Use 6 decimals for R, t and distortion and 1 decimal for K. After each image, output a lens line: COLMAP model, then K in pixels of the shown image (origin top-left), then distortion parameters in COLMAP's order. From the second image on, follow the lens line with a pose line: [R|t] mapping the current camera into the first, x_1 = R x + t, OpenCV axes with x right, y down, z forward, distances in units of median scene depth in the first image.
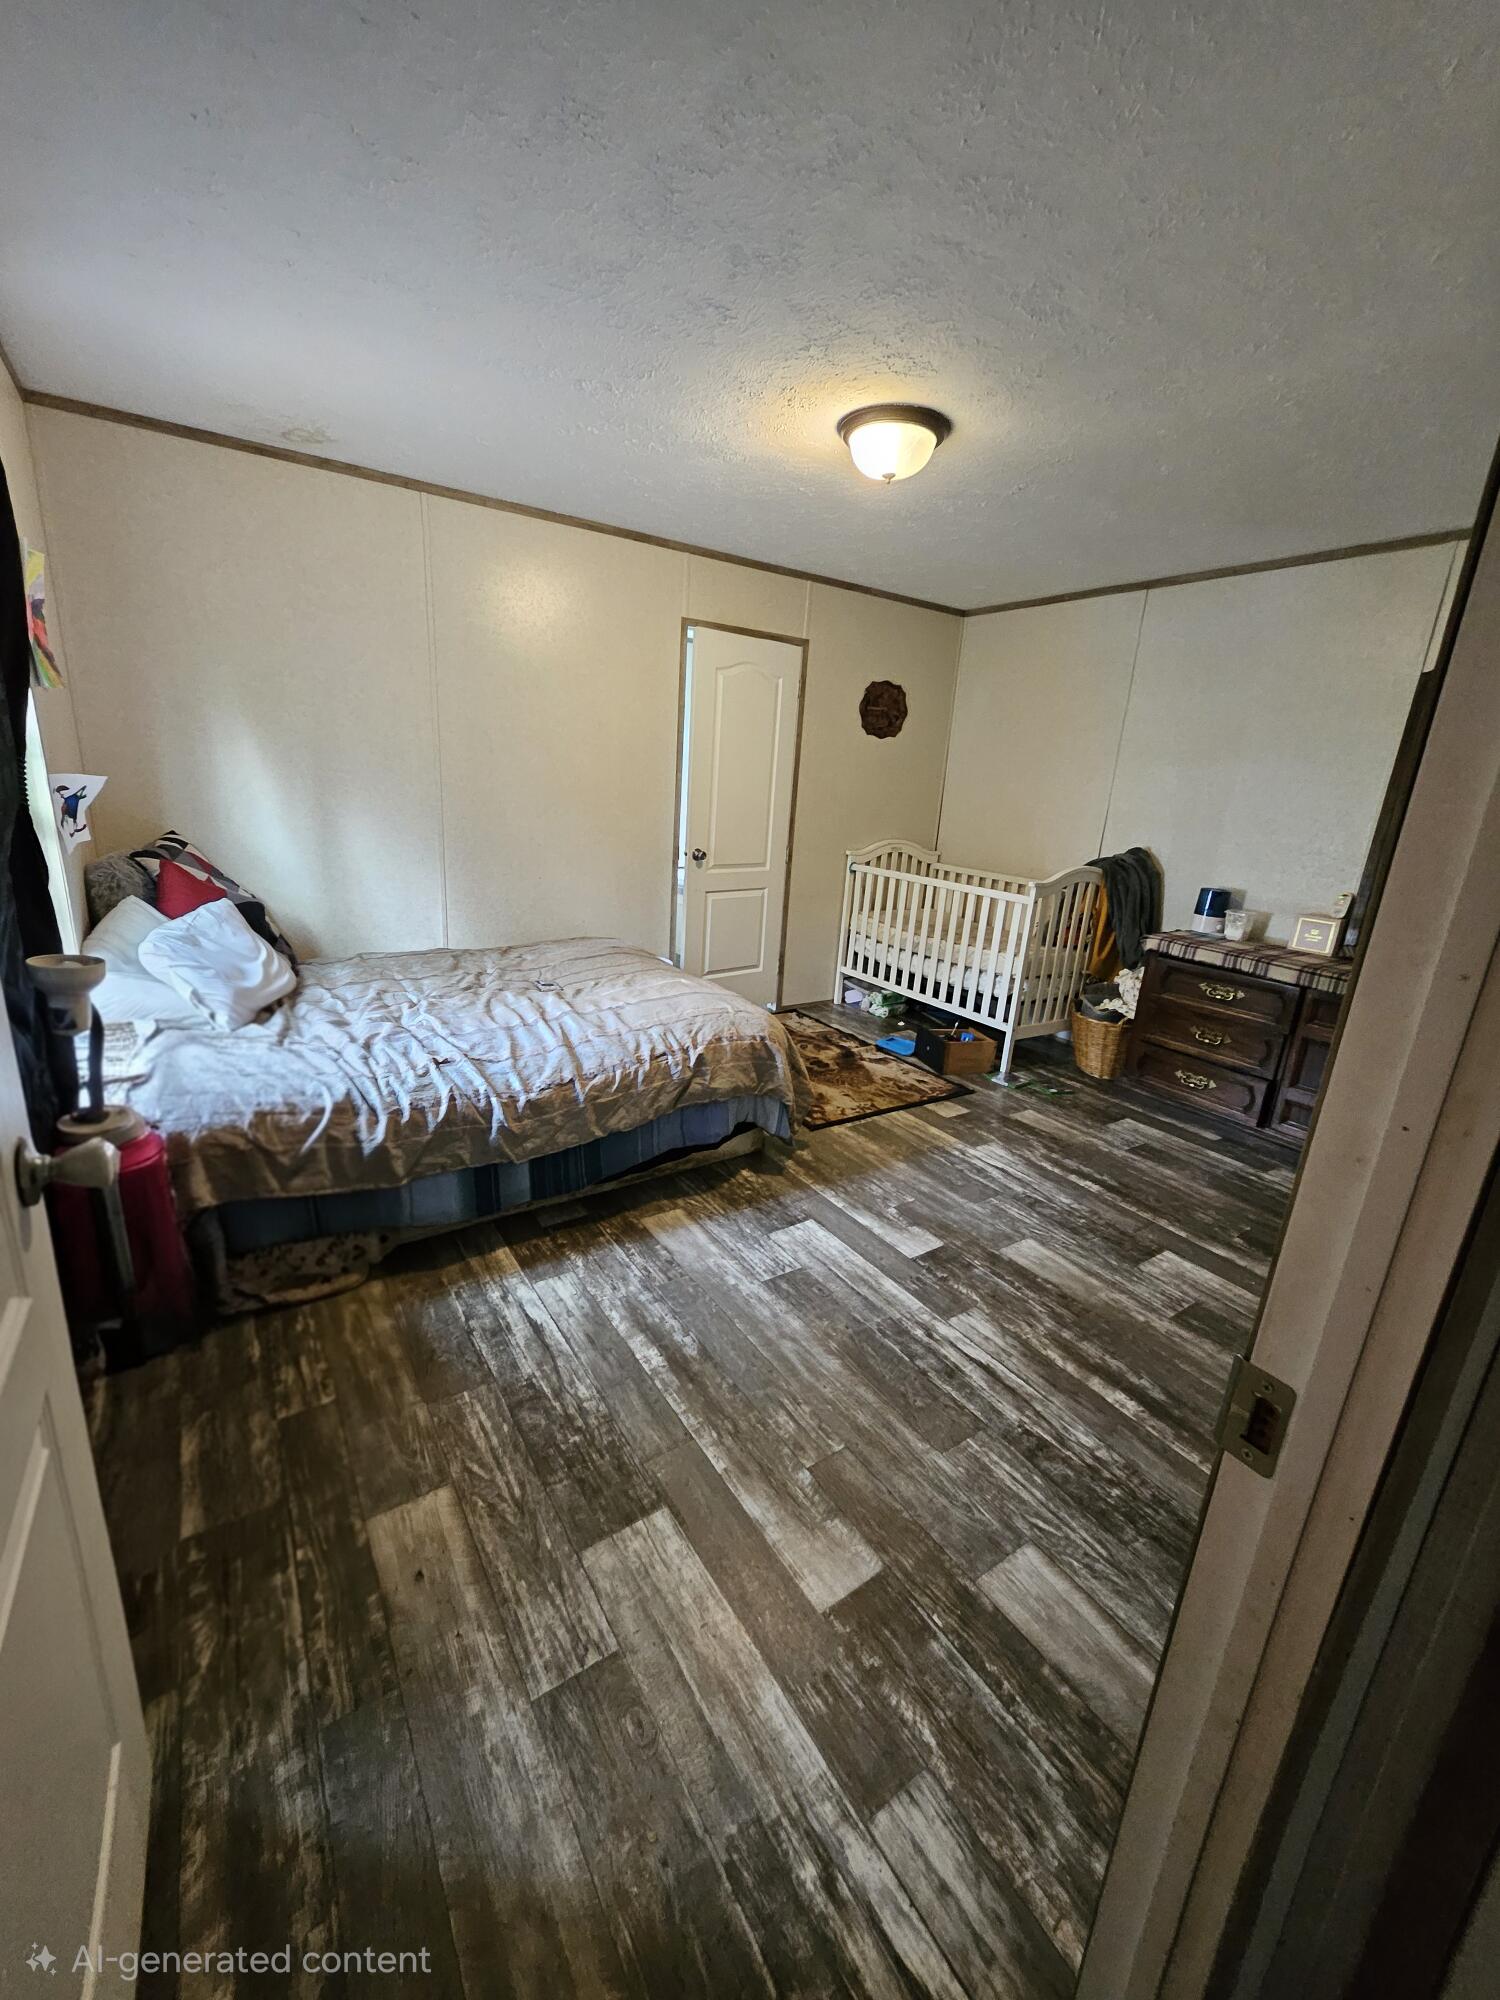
lens RADIAL K [[807.5, 0, 750.0], [0, 807.5, 1000.0], [0, 0, 1]] dist [-0.013222, 0.010085]
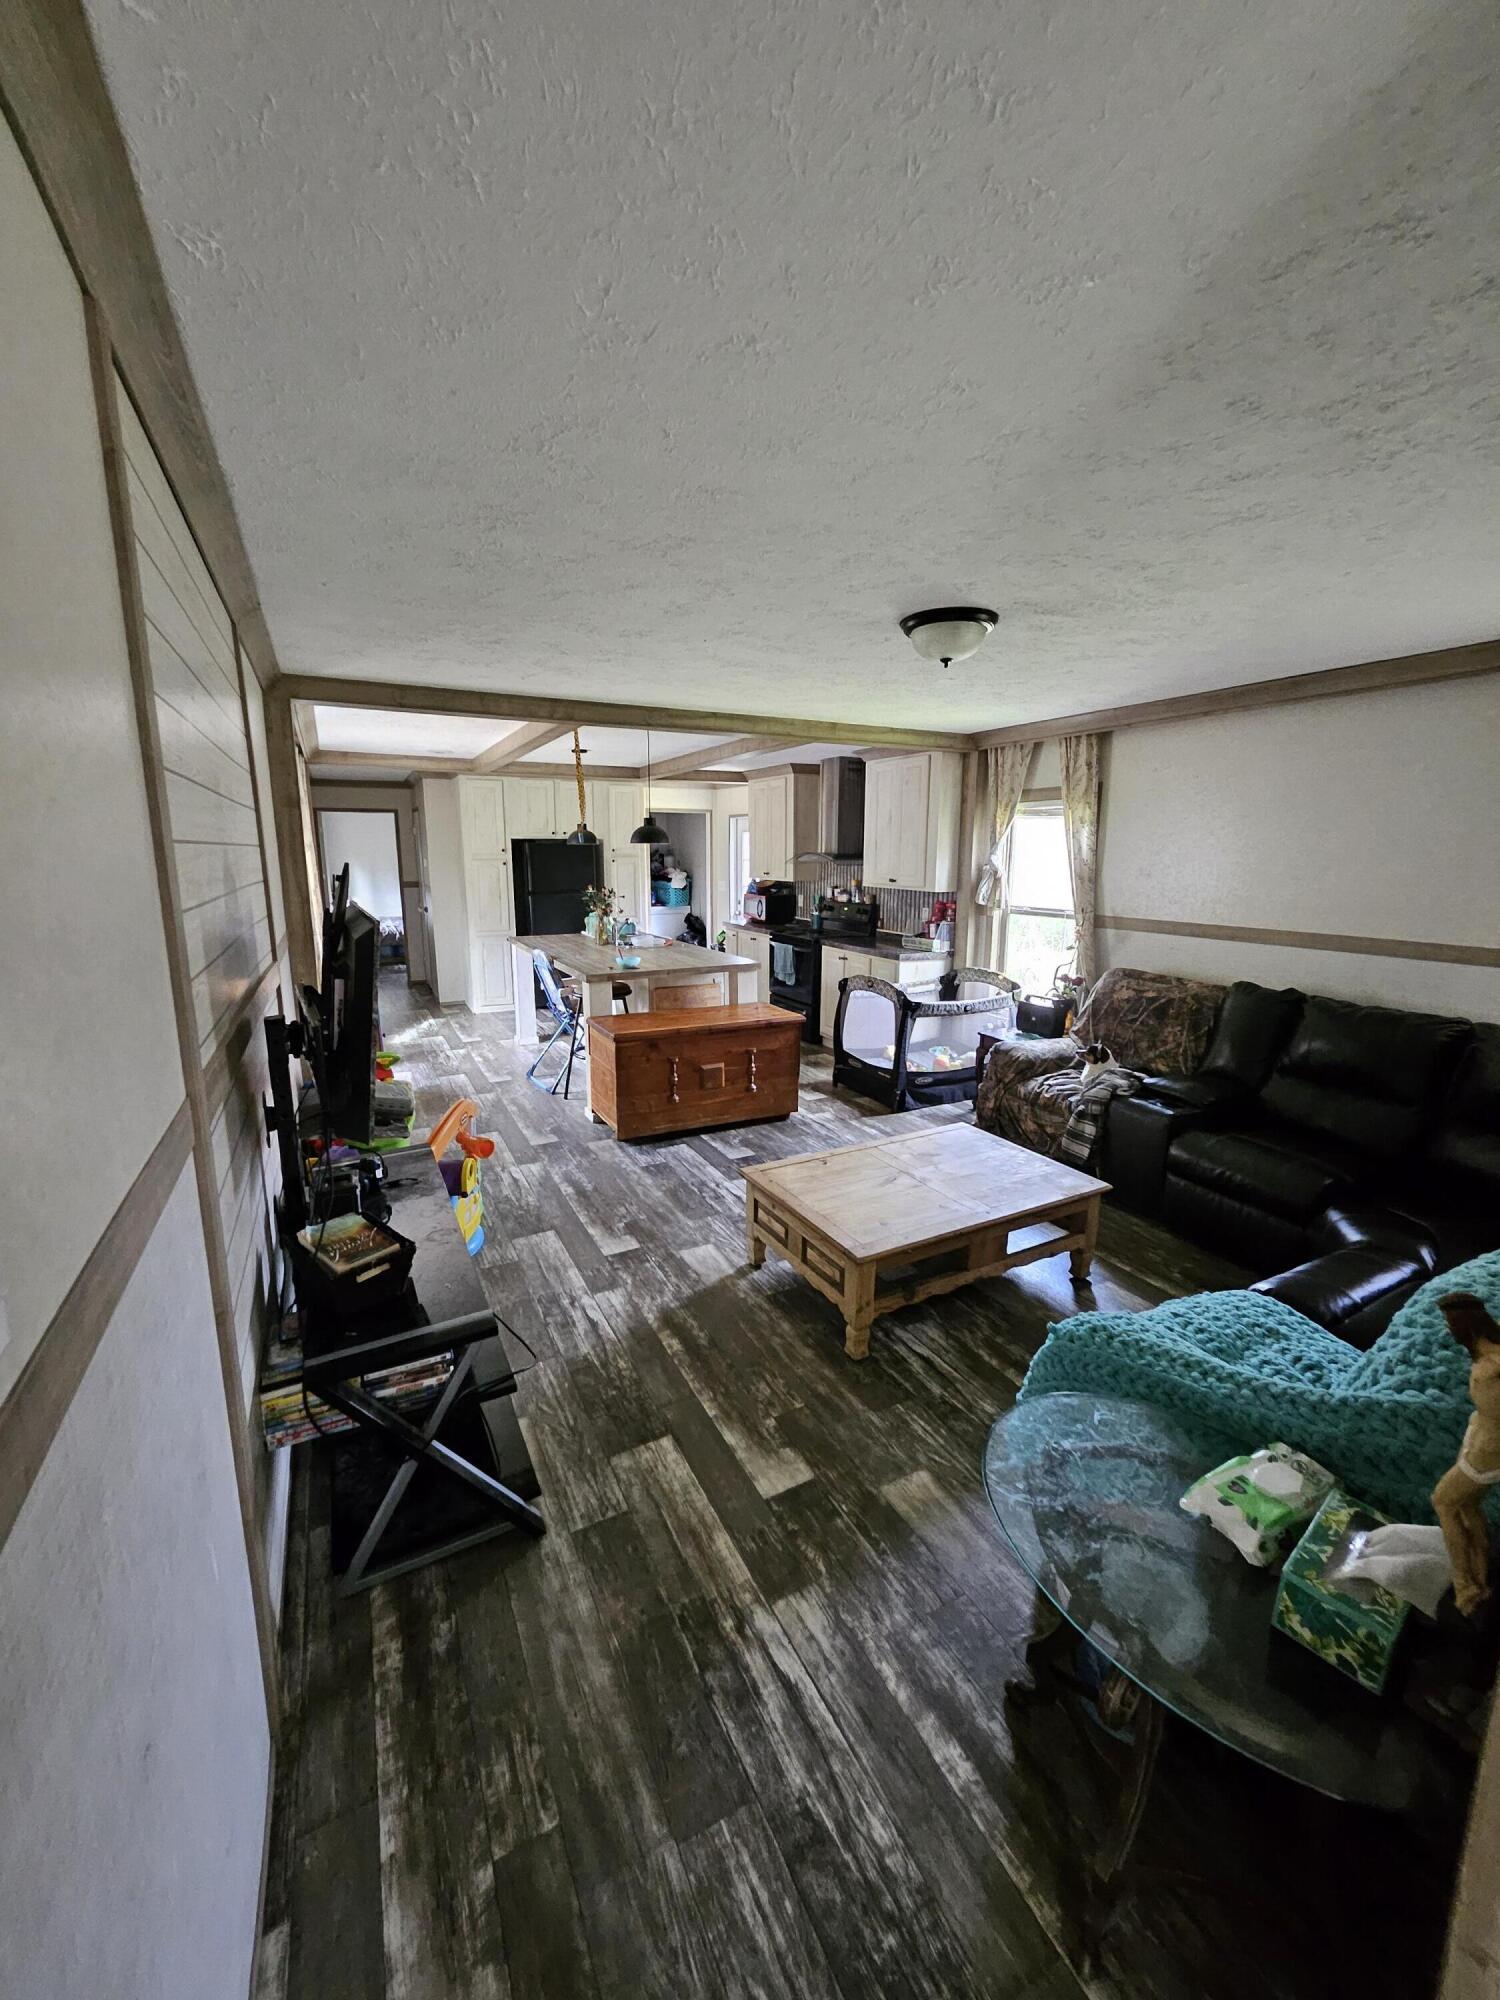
lens RADIAL K [[802.6, 0, 750.0], [0, 802.6, 1000.0], [0, 0, 1]] dist [-0.000832, 0.004866]
pose [[0.991930, -0.034630, -0.121968, 0.249815], [0.023132, 0.995260, -0.094455, -0.009937], [0.124661, 0.090871, 0.988029, -0.497848]]
